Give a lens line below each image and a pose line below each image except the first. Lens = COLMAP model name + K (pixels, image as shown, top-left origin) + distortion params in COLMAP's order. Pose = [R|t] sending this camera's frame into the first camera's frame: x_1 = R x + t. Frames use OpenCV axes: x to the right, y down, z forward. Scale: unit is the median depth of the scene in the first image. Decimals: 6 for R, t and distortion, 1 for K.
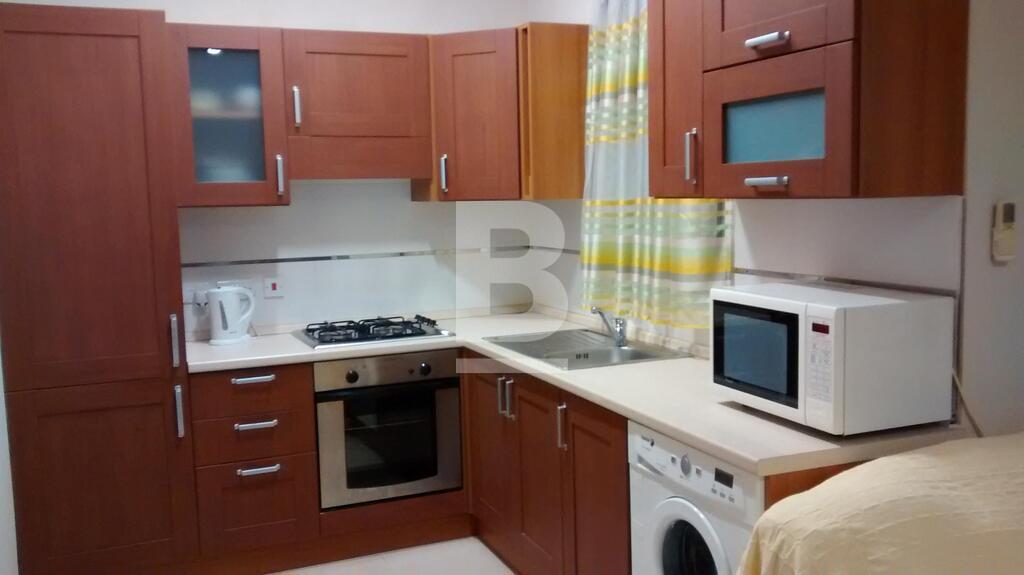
lens RADIAL K [[952.7, 0, 512.6], [0, 952.7, 287.6], [0, 0, 1]] dist [-0.005622, 0.000000]
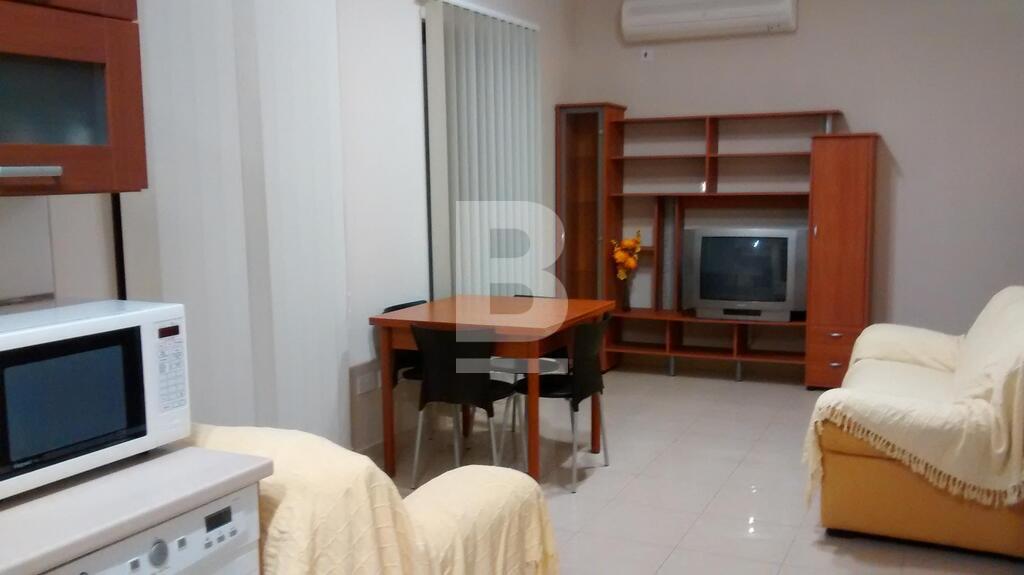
lens RADIAL K [[952.7, 0, 512.5], [0, 952.7, 288.3], [0, 0, 1]] dist [-0.005622, 0.000000]
pose [[-0.656987, -0.064855, 0.751107, -0.576302], [0.102341, 0.979398, 0.174084, -0.122940], [-0.746923, 0.191240, -0.636815, 1.309595]]
